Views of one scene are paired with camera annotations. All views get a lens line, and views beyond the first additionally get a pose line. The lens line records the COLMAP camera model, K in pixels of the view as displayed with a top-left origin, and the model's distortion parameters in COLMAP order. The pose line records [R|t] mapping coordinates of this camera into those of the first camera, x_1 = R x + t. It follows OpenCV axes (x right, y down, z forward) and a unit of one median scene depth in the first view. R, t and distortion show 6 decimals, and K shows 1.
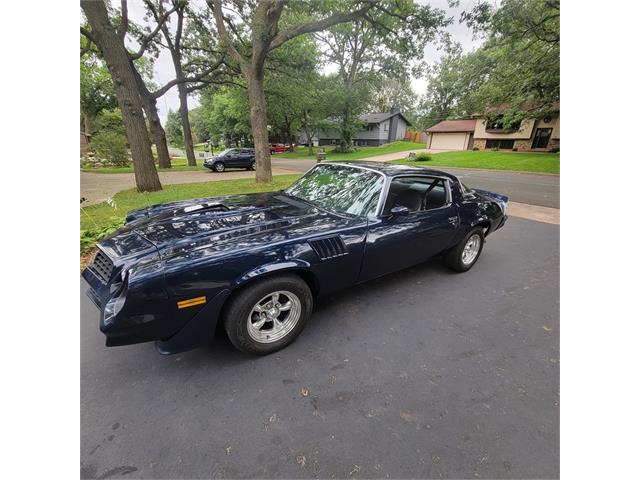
lens RADIAL K [[258.3, 0, 316.4], [0, 258.3, 244.5], [0, 0, 1]] dist [-0.000015, 0.000213]
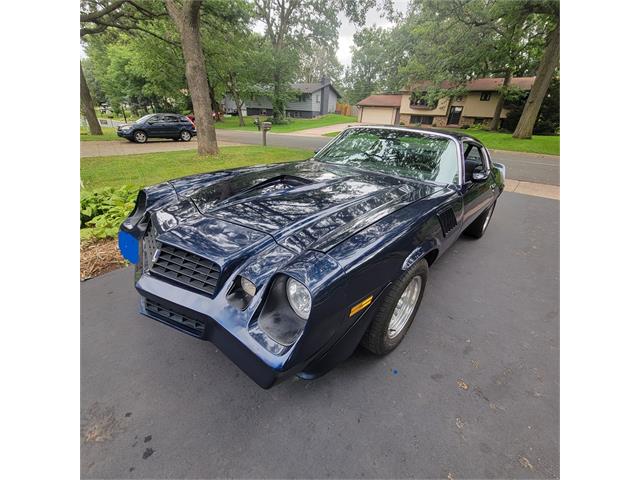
lens RADIAL K [[258.3, 0, 316.4], [0, 258.3, 244.5], [0, 0, 1]] dist [-0.000015, 0.000213]
pose [[0.965109, -0.086578, 0.247122, -0.035776], [0.063578, 0.992995, 0.099593, -0.001371], [-0.254014, -0.080406, 0.963853, 0.015746]]
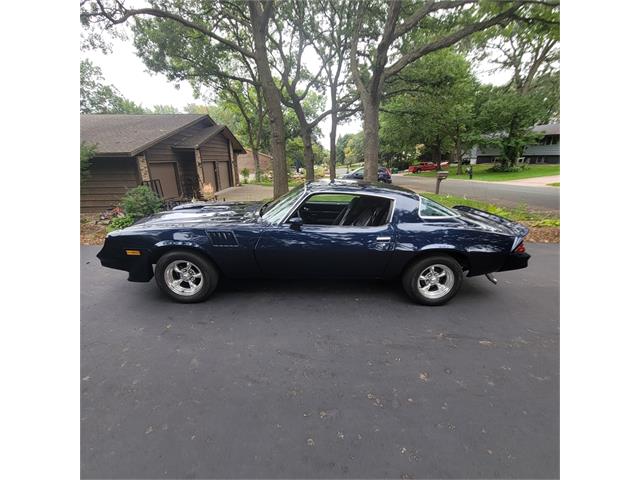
lens RADIAL K [[258.3, 0, 316.4], [0, 258.3, 244.5], [0, 0, 1]] dist [-0.000015, 0.000213]
pose [[0.844651, 0.148867, -0.514202, 0.071288], [-0.182009, 0.983192, -0.014332, -0.001961], [0.503426, 0.105695, 0.857549, 0.003881]]
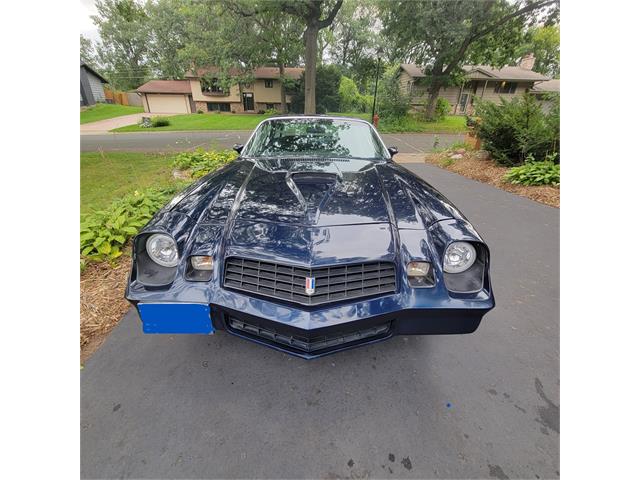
lens RADIAL K [[258.3, 0, 316.4], [0, 258.3, 244.5], [0, 0, 1]] dist [-0.000015, 0.000213]
pose [[0.566304, -0.386669, 0.727864, -0.069858], [0.300499, 0.919197, 0.254513, -0.010025], [-0.767463, 0.074590, 0.636739, 0.036624]]
